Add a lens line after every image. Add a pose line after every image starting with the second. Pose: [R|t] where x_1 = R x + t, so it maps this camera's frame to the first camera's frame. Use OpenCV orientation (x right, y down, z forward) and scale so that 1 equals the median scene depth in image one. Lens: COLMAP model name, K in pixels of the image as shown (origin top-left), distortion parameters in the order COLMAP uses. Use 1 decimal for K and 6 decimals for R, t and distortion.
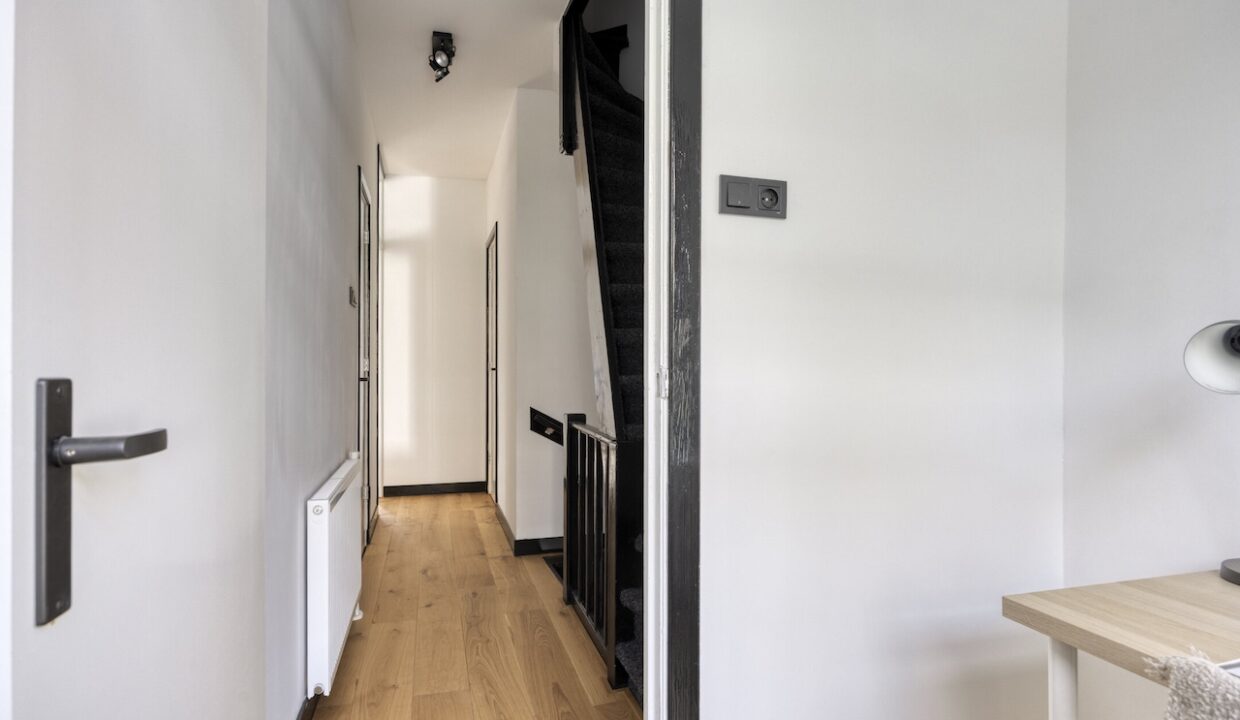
lens RADIAL K [[694.6, 0, 622.6], [0, 694.6, 360.3], [0, 0, 1]] dist [0.003491, -0.004394]
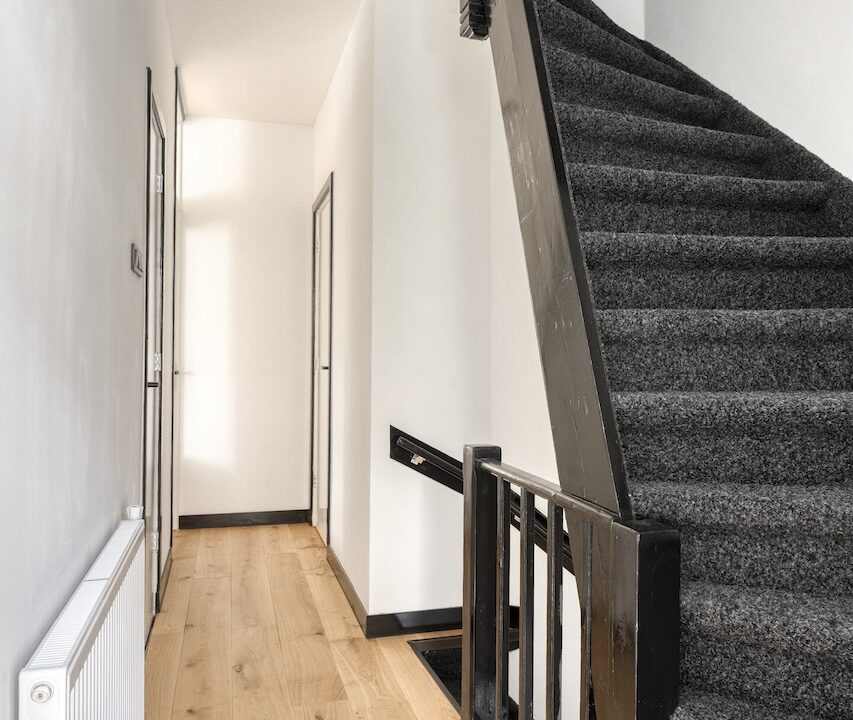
lens RADIAL K [[747.2, 0, 427.9], [0, 747.2, 357.0], [0, 0, 1]] dist [-0.009612, 0.038769]
pose [[0.999898, 0.010693, -0.009489, -0.087271], [-0.010641, 0.999928, 0.005463, -0.005541], [0.009547, -0.005362, 0.999940, 0.245373]]
